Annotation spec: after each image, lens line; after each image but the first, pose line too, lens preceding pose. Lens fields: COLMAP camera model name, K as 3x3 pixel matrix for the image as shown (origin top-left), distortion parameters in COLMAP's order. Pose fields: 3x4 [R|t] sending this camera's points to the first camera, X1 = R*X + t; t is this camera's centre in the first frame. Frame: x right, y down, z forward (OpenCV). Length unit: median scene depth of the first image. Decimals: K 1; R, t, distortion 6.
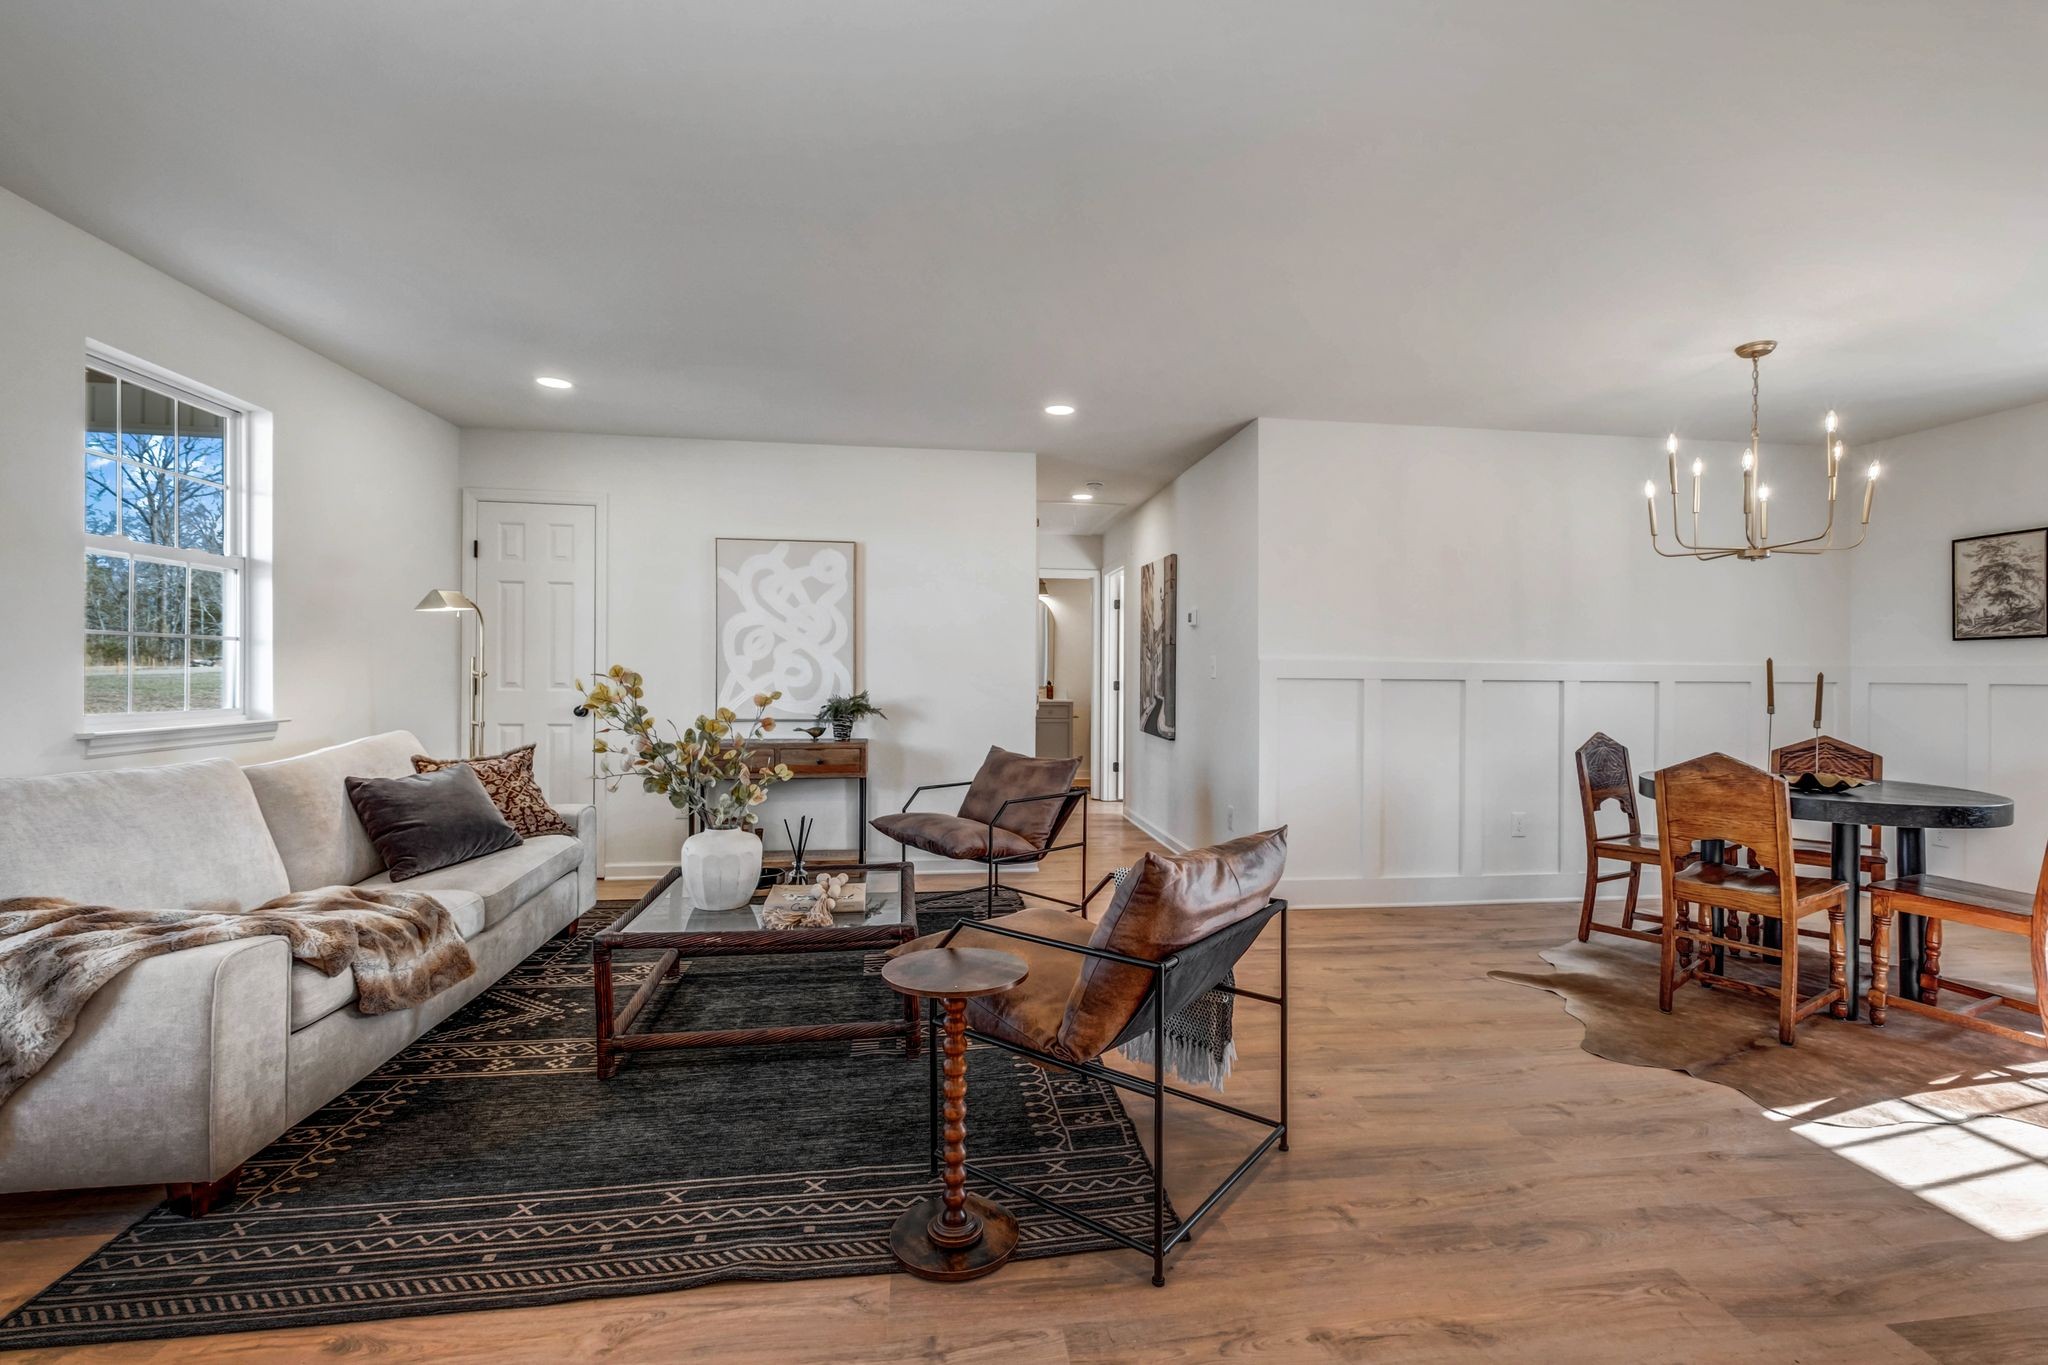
lens RADIAL K [[997.7, 0, 959.9], [0, 997.7, 663.2], [0, 0, 1]] dist [-0.011120, 0.000537]
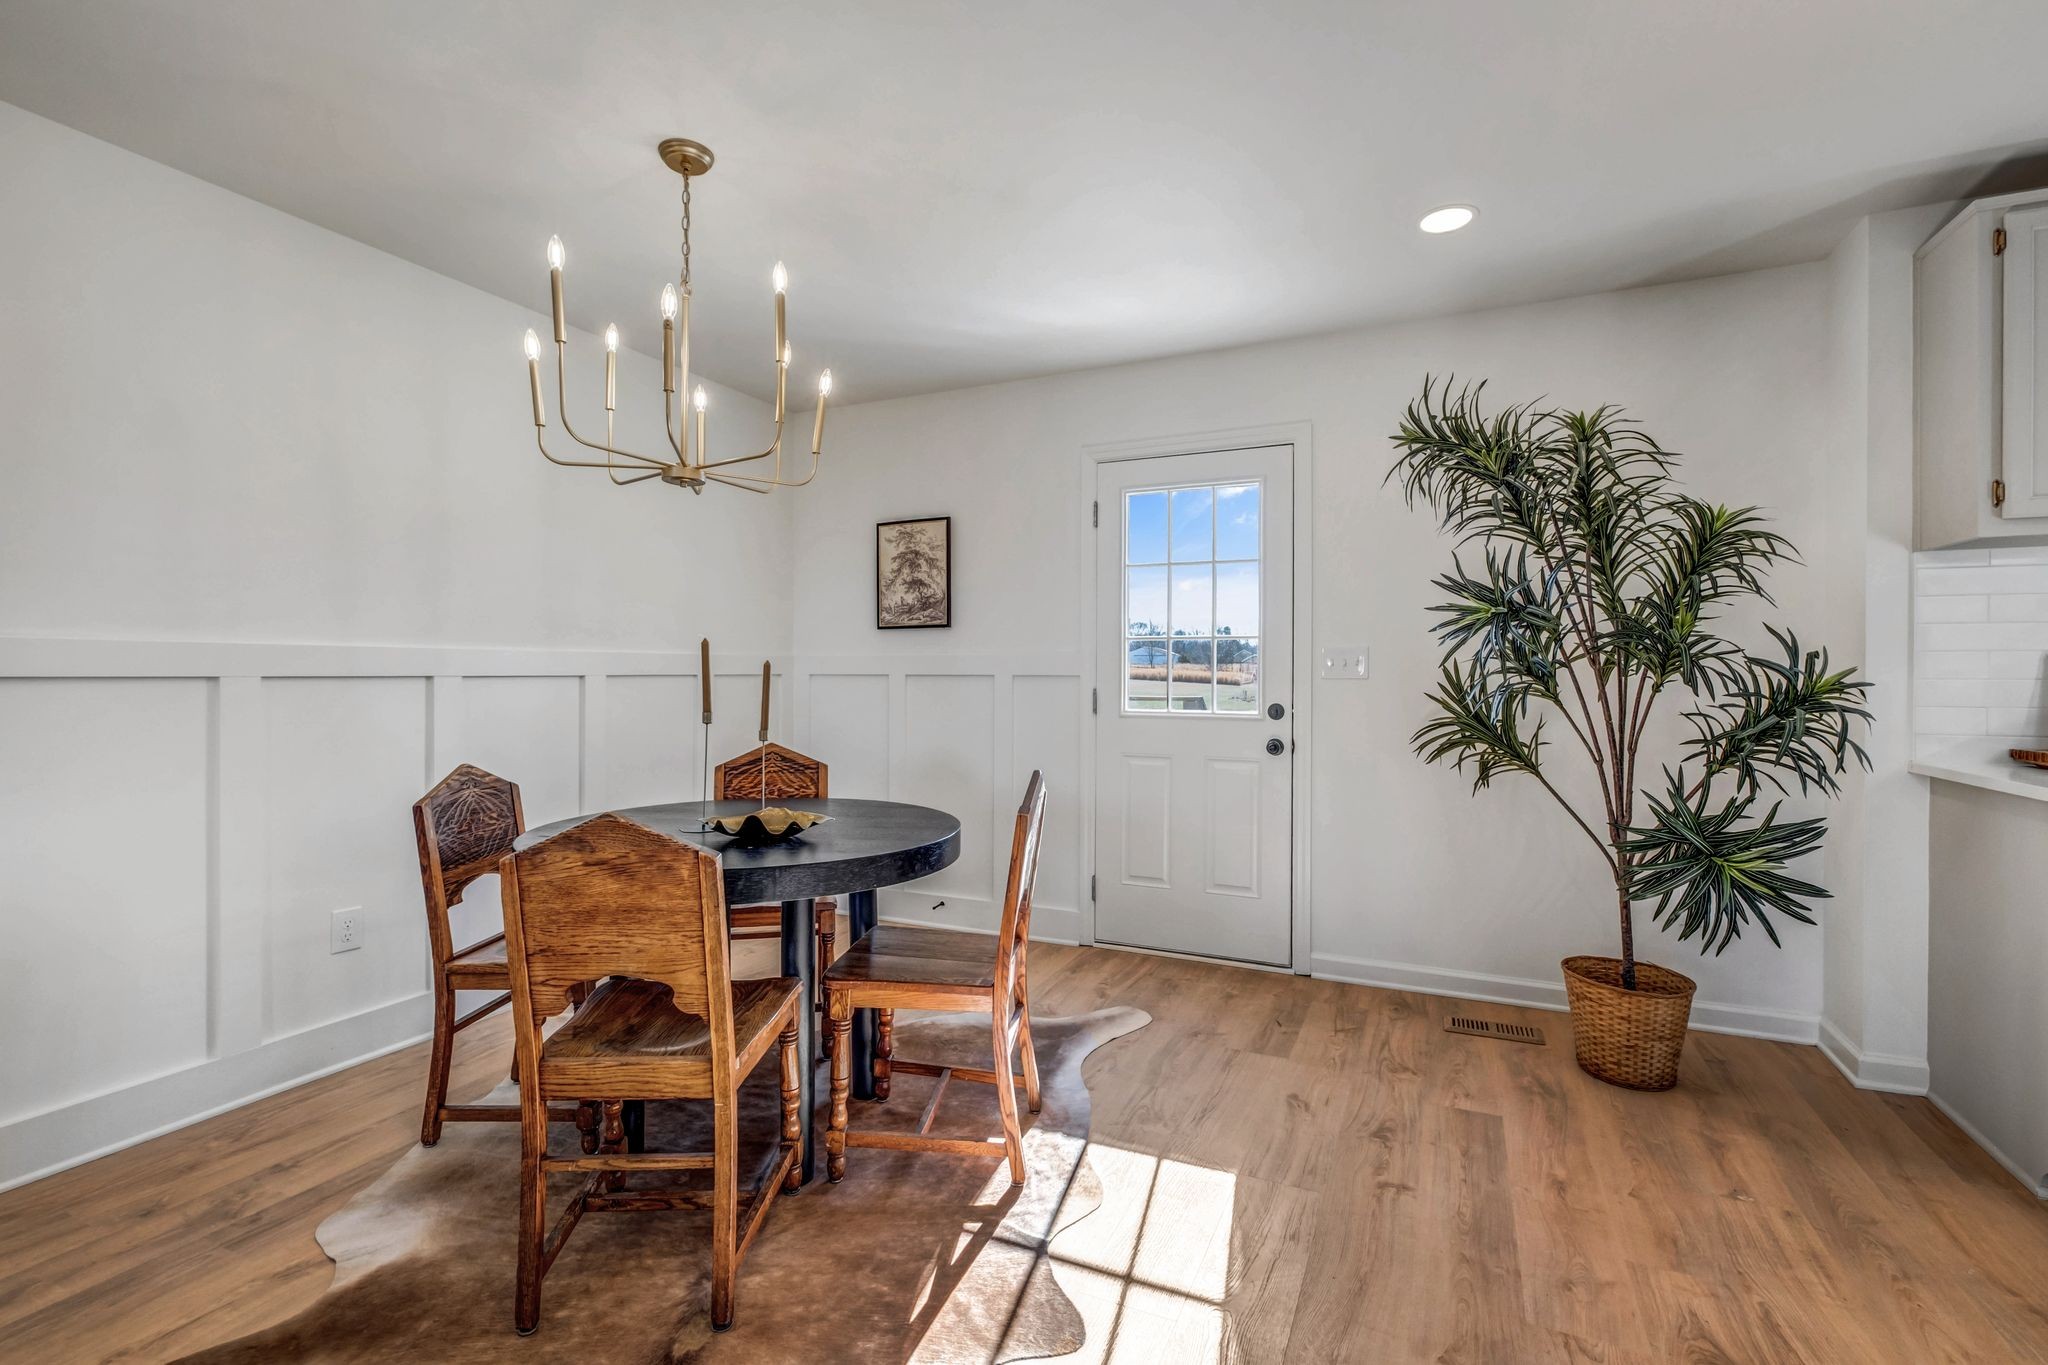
lens RADIAL K [[935.7, 0, 1024.0], [0, 935.7, 682.5], [0, 0, 1]] dist [-0.000052, -0.000032]
pose [[0.553090, -0.016777, 0.832953, 0.423479], [-0.004370, 0.999725, 0.023038, 0.008882], [-0.833110, -0.016382, 0.552864, 0.487842]]
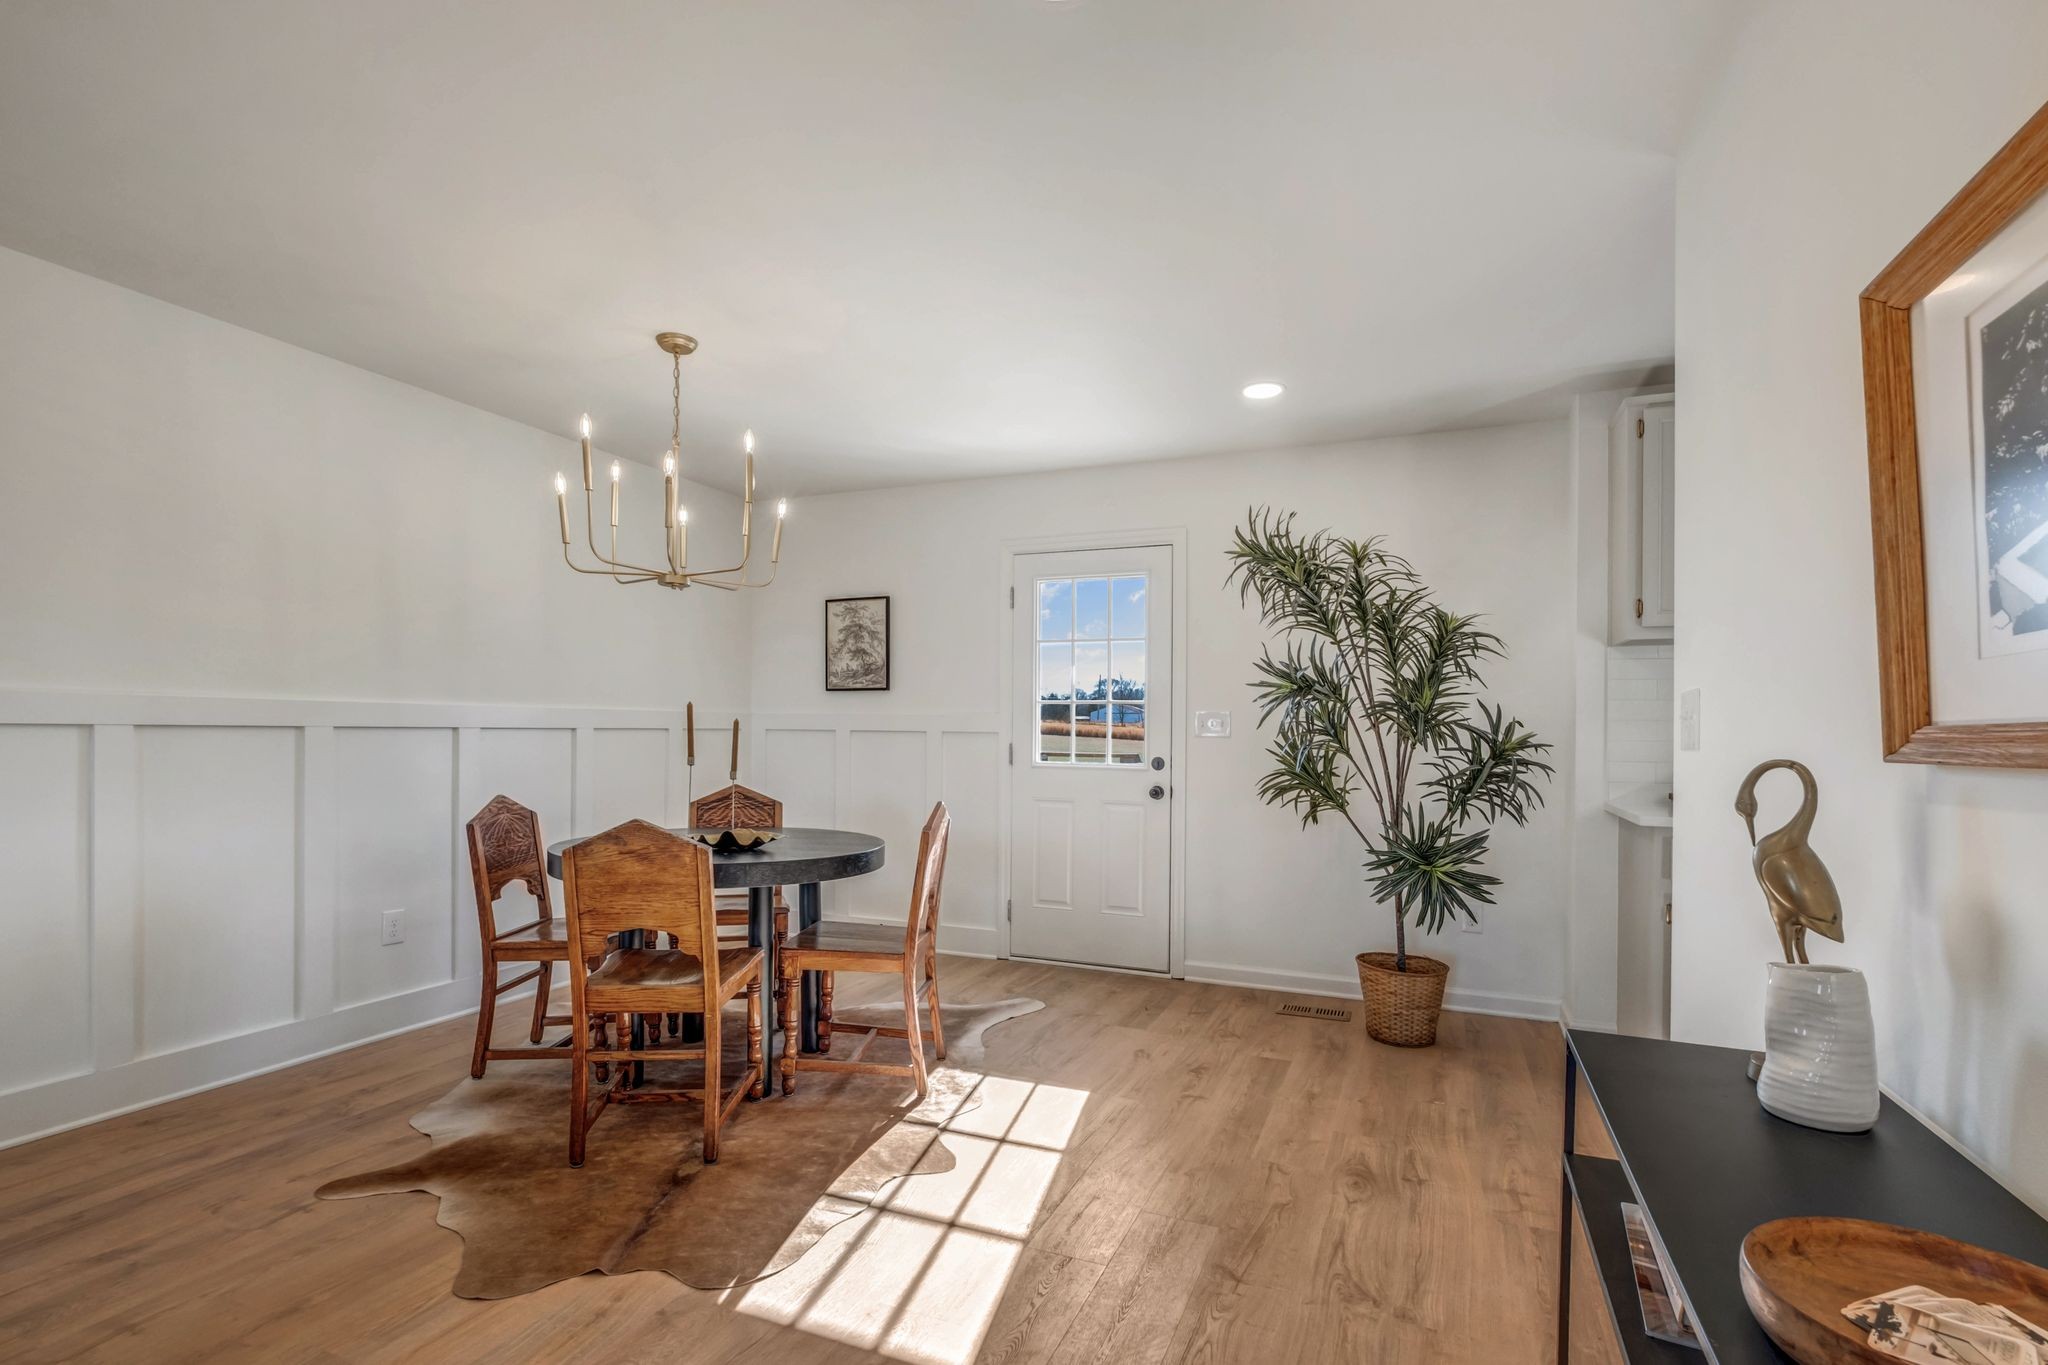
lens RADIAL K [[977.5, 0, 1078.6], [0, 977.5, 751.1], [0, 0, 1]] dist [0.000862, -0.000030]
pose [[0.474935, -0.021409, 0.879760, 0.224730], [-0.015070, 0.999360, 0.032455, 0.005754], [-0.879892, -0.028672, 0.474309, 0.292763]]
